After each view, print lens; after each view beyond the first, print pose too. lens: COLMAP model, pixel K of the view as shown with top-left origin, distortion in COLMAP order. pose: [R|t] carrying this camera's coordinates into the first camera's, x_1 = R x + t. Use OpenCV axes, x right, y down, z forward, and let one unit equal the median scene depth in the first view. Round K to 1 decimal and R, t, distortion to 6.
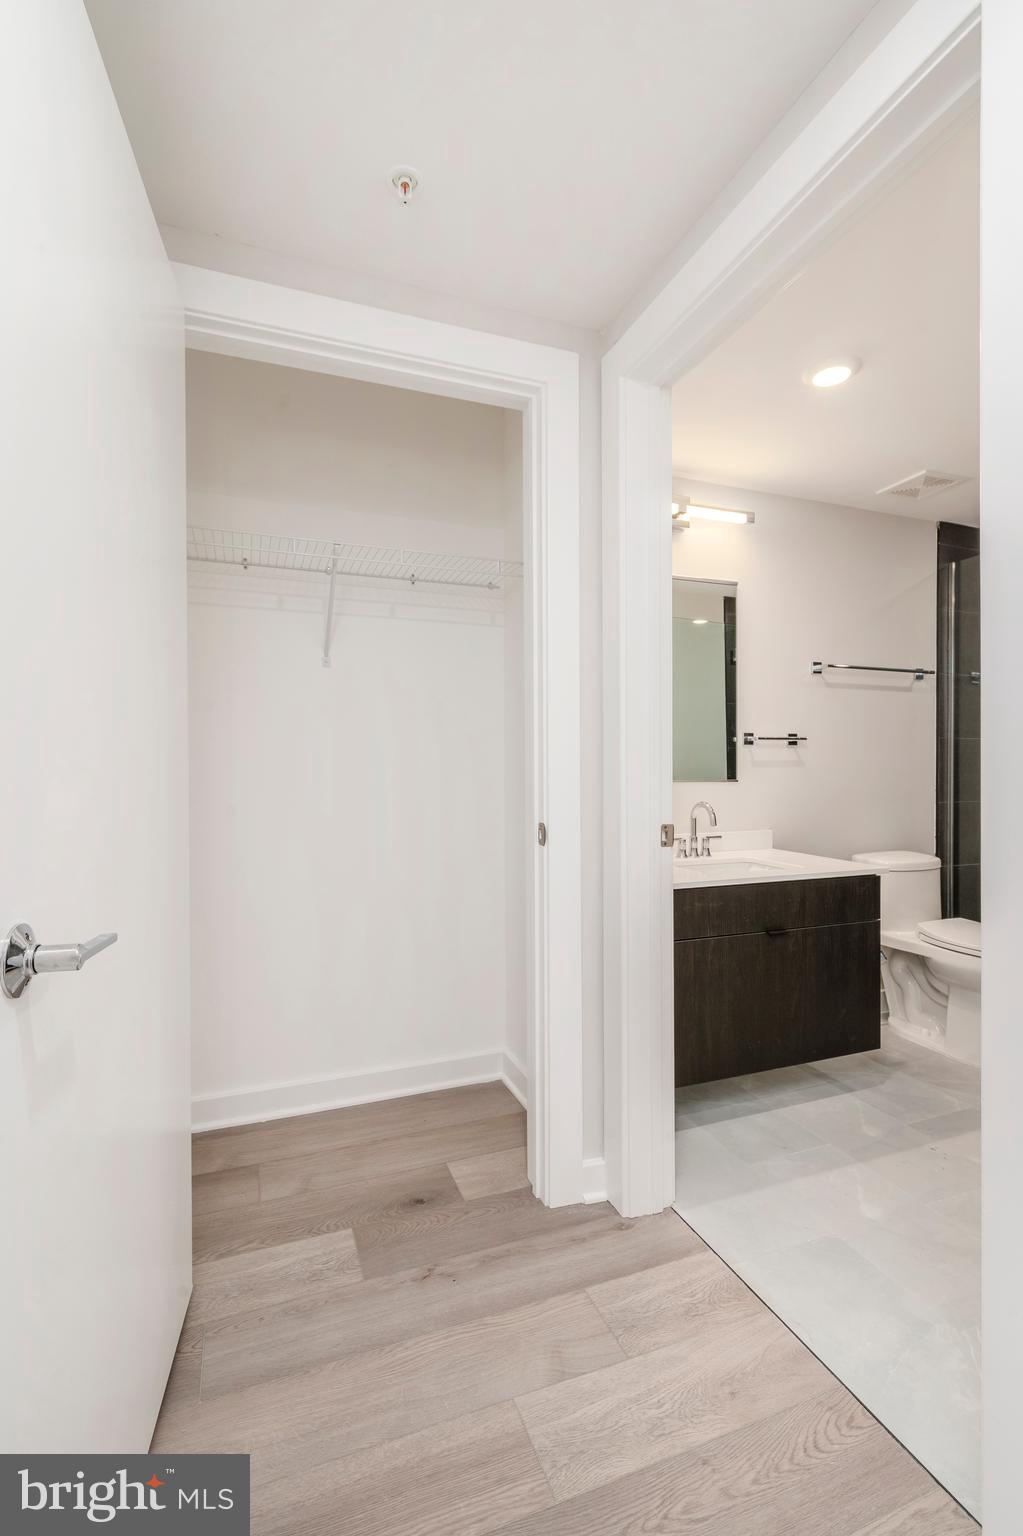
lens RADIAL K [[697.9, 0, 511.5], [0, 697.9, 768.0], [0, 0, 1]] dist [0.003122, -0.000368]
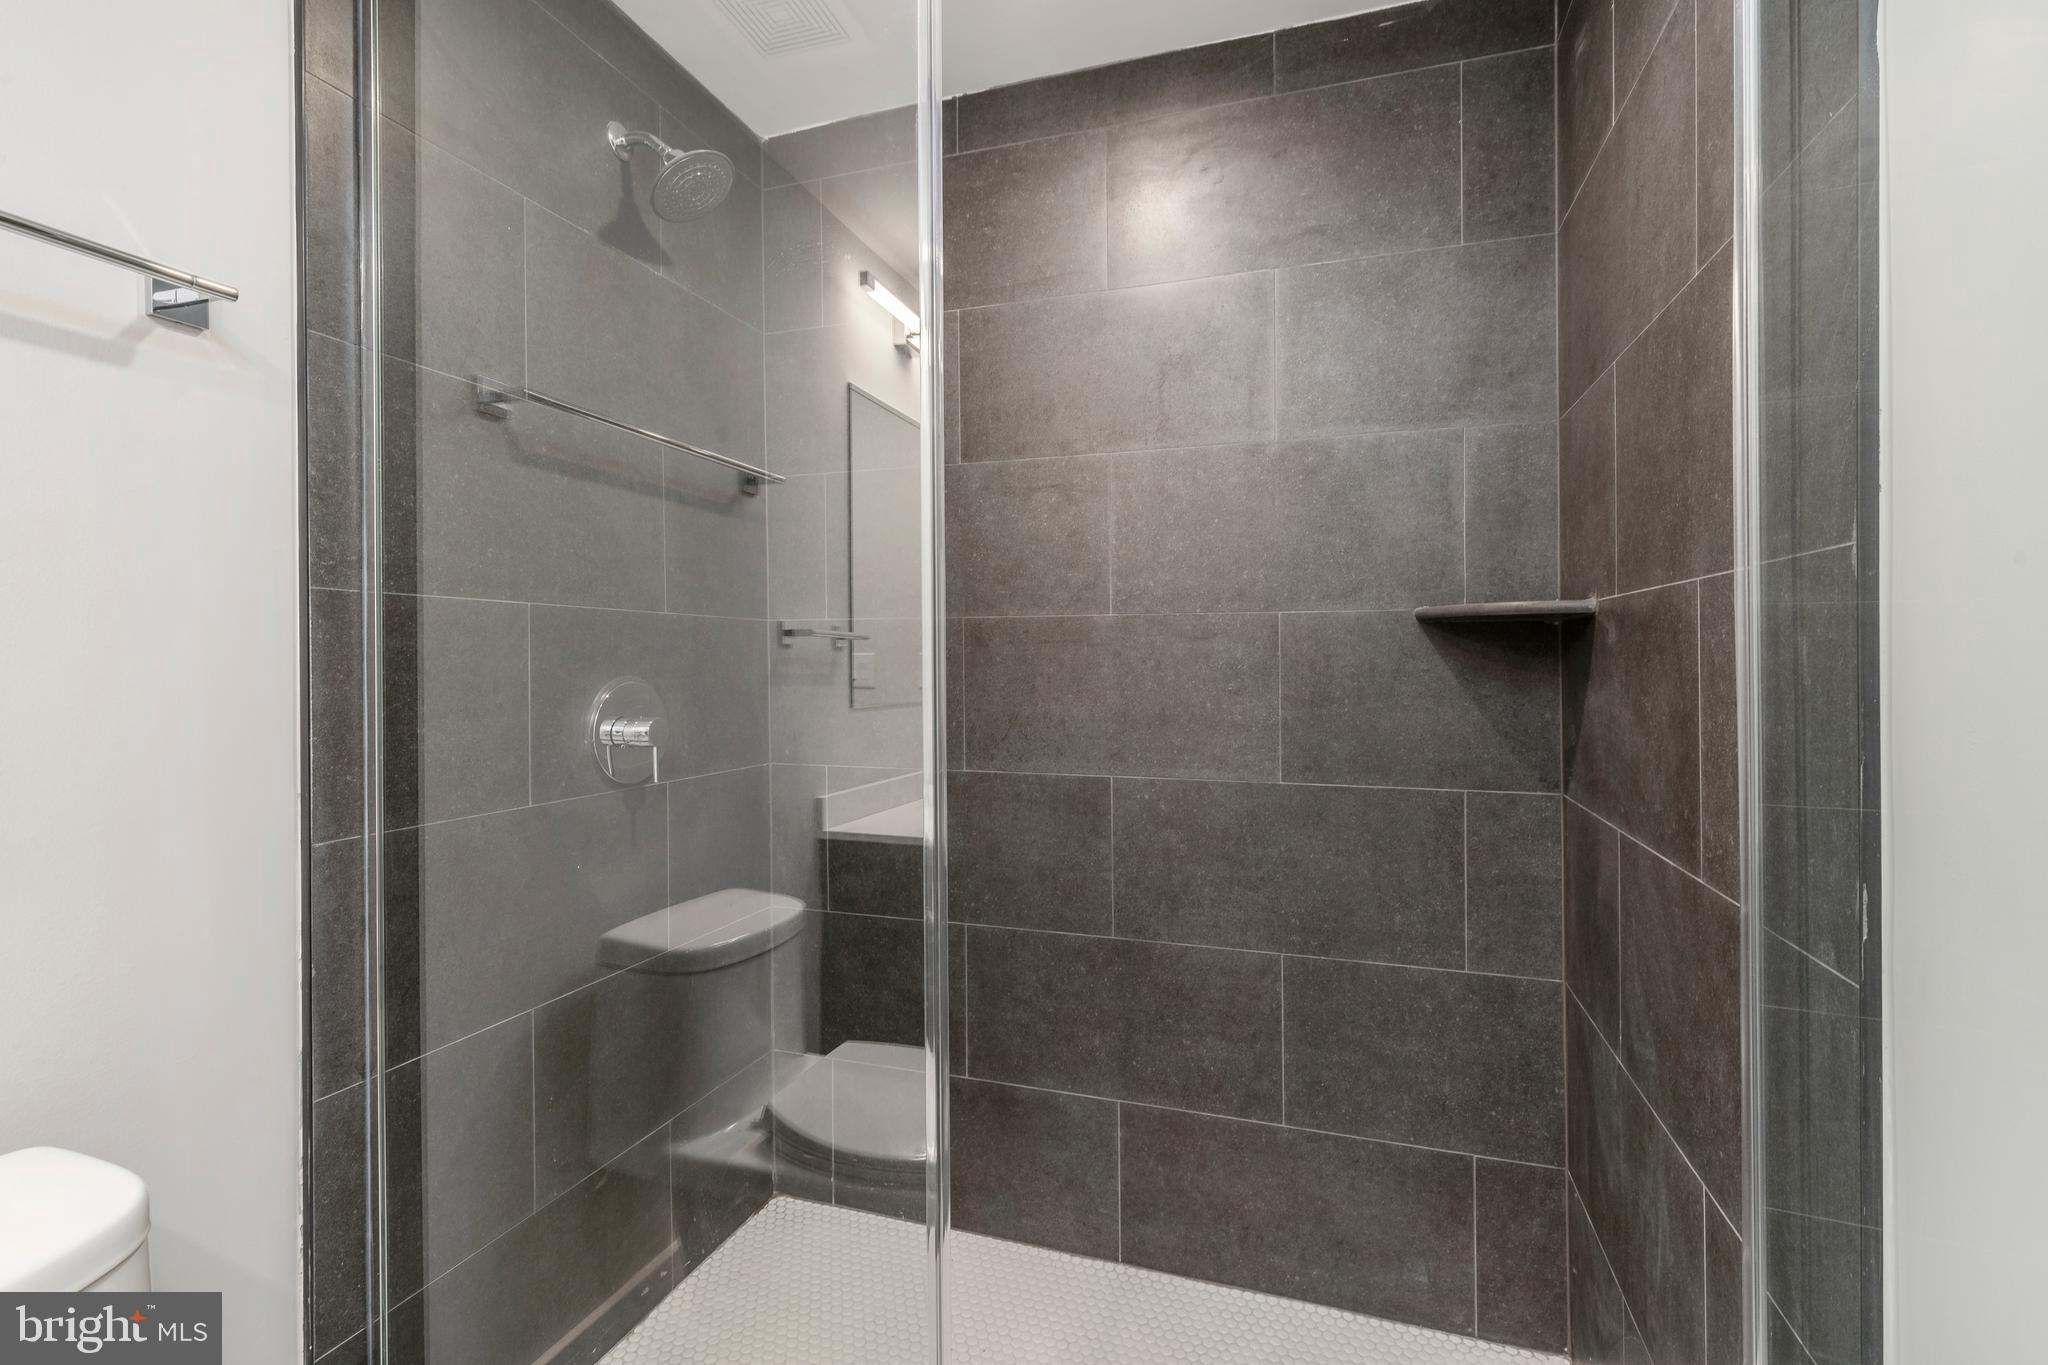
lens RADIAL K [[930.5, 0, 1051.0], [0, 930.5, 657.8], [0, 0, 1]] dist [0.003122, -0.000368]
pose [[0.626186, 0.001265, 0.779673, 0.573270], [0.001853, 0.999993, -0.003111, -0.018207], [-0.779672, 0.003393, 0.626179, 0.646582]]
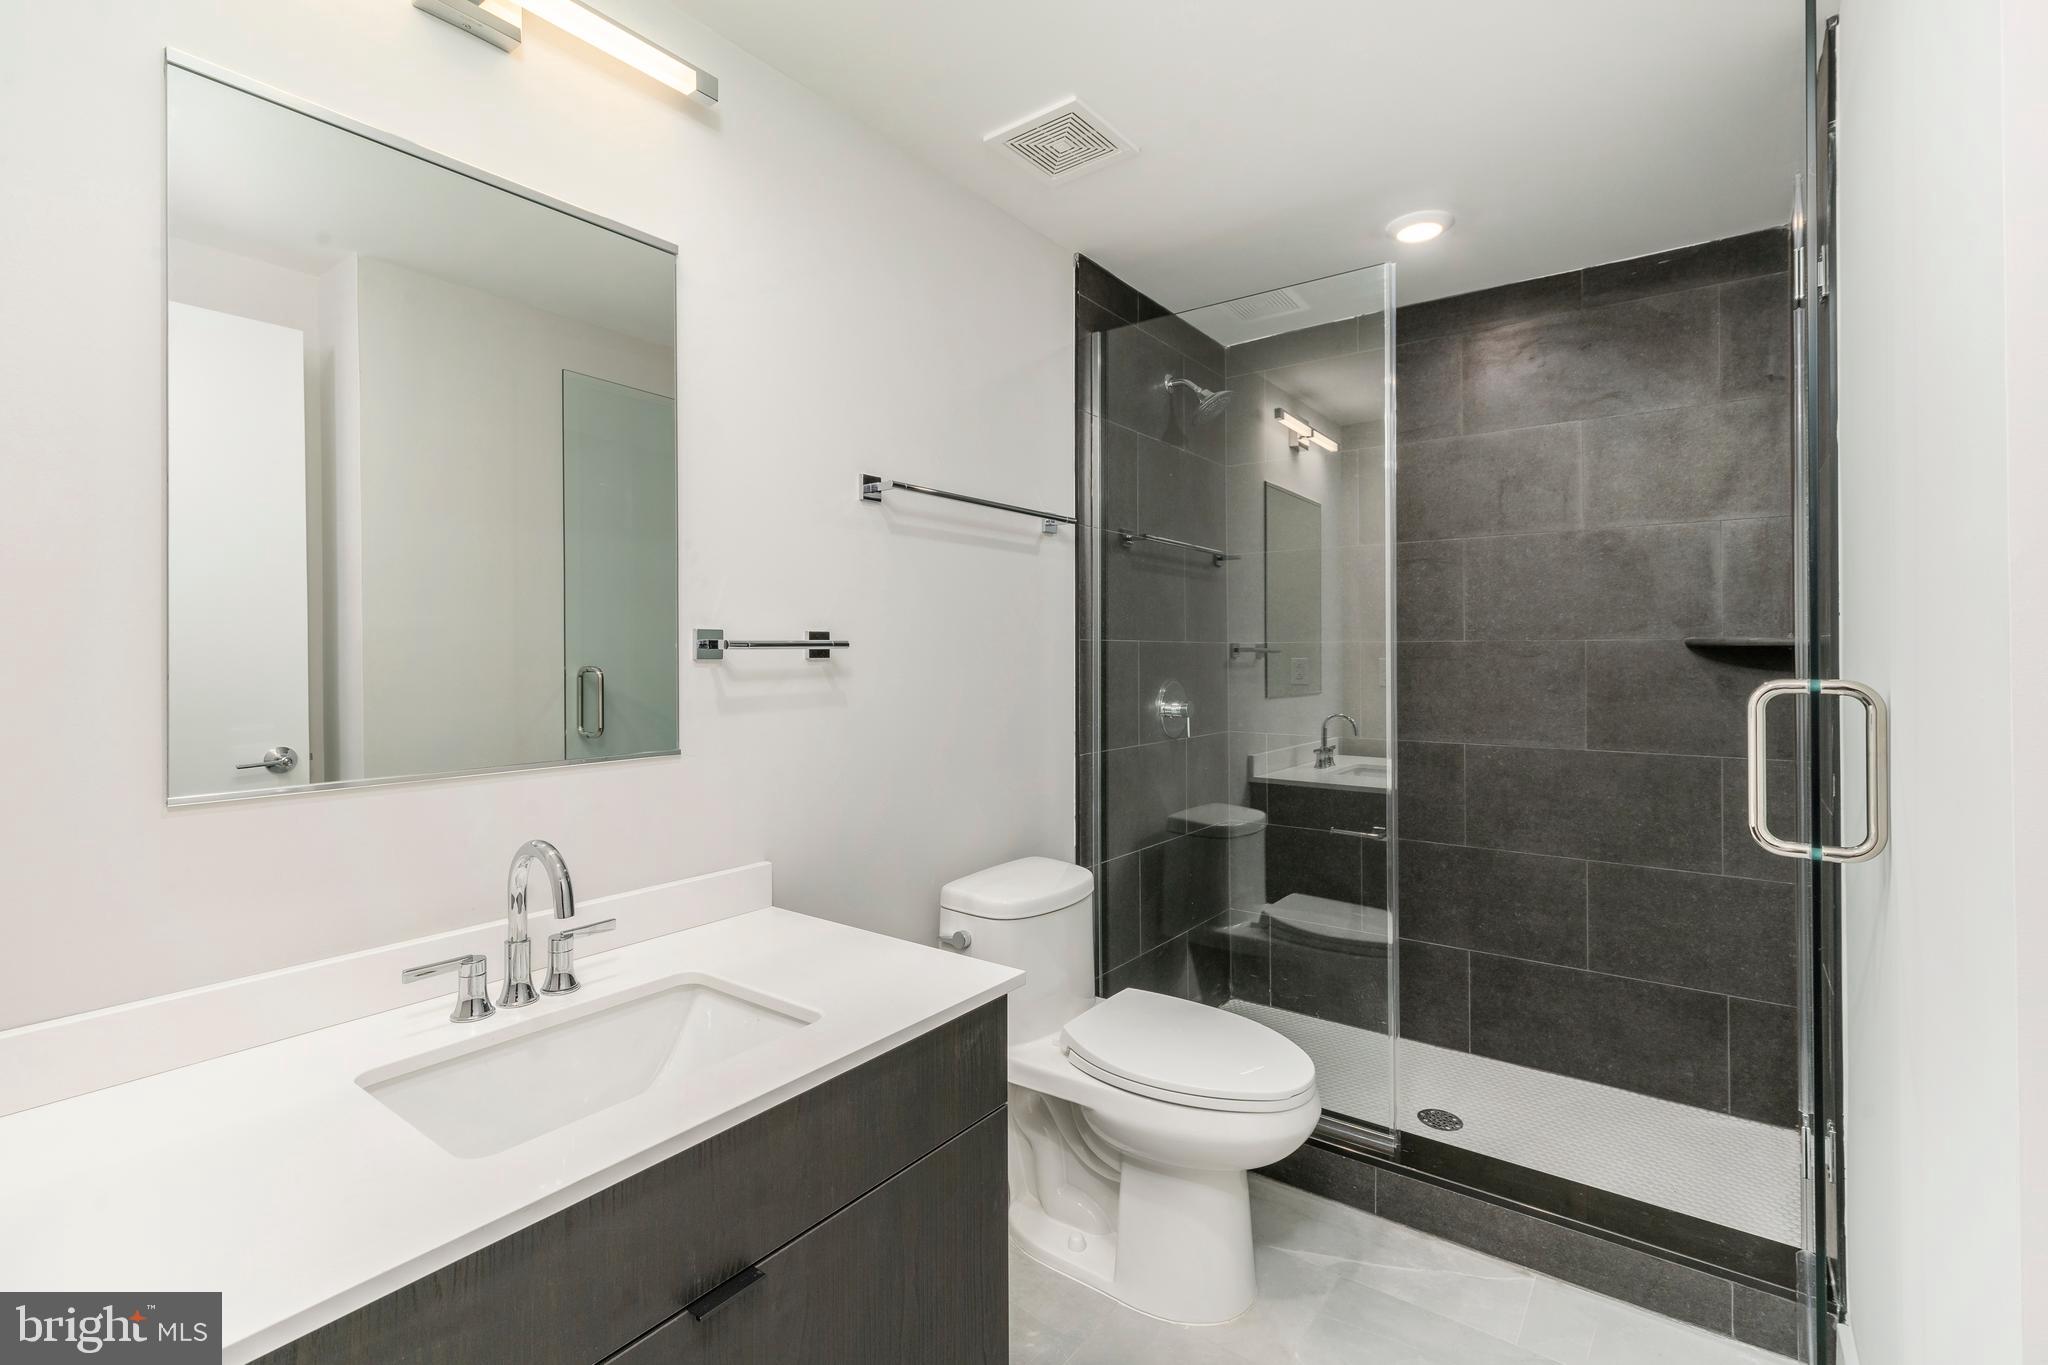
lens RADIAL K [[918.9, 0, 1027.8], [0, 918.9, 659.1], [0, 0, 1]] dist [-0.000181, -0.000671]
pose [[0.849251, -0.005617, 0.527960, 0.209566], [0.003352, 0.999981, 0.005247, -0.035111], [-0.527979, -0.002686, 0.849253, 0.441371]]
